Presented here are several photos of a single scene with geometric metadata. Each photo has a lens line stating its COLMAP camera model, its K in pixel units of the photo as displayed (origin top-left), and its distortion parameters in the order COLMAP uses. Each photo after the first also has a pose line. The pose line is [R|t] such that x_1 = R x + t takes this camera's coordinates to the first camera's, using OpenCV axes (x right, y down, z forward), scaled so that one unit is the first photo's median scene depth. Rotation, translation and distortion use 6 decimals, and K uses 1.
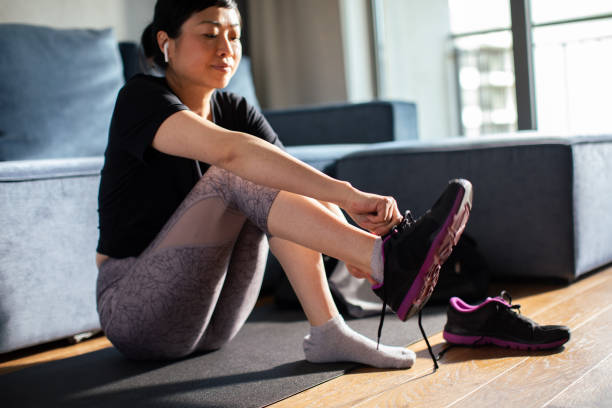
lens RADIAL K [[899.8, 0, 306.0], [0, 899.8, 204.0], [0, 0, 1]] dist [-0.132381, 0.044856]
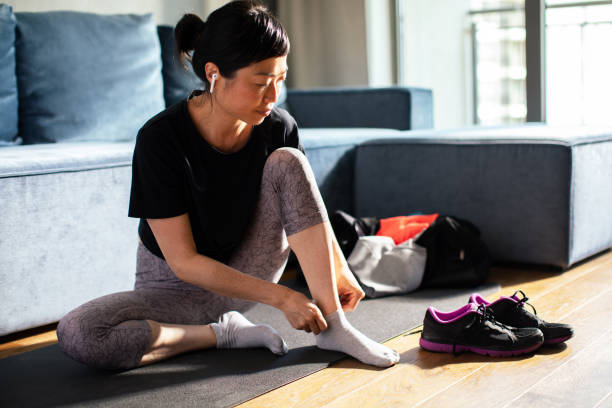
lens RADIAL K [[899.8, 0, 306.0], [0, 899.8, 204.0], [0, 0, 1]] dist [-0.132381, 0.044856]
pose [[0.999219, 0.036965, -0.013956, -0.010500], [-0.036058, 0.997519, 0.060456, -0.048754], [0.016157, -0.059905, 0.998073, -0.103382]]
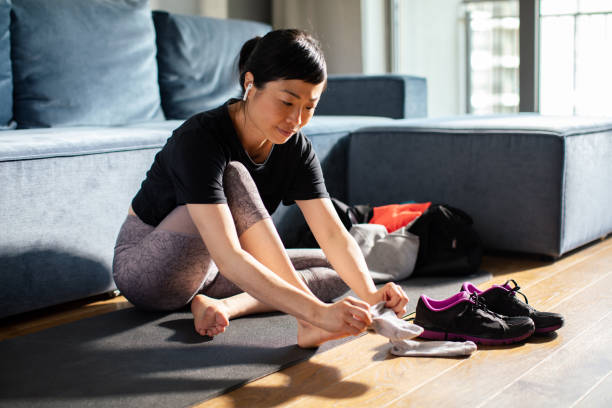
lens RADIAL K [[899.8, 0, 306.0], [0, 899.8, 204.0], [0, 0, 1]] dist [-0.132381, 0.044856]
pose [[0.998840, 0.048071, -0.002971, -0.013965], [-0.047711, 0.996015, 0.075348, -0.049907], [0.006581, -0.075119, 0.997153, -0.107980]]
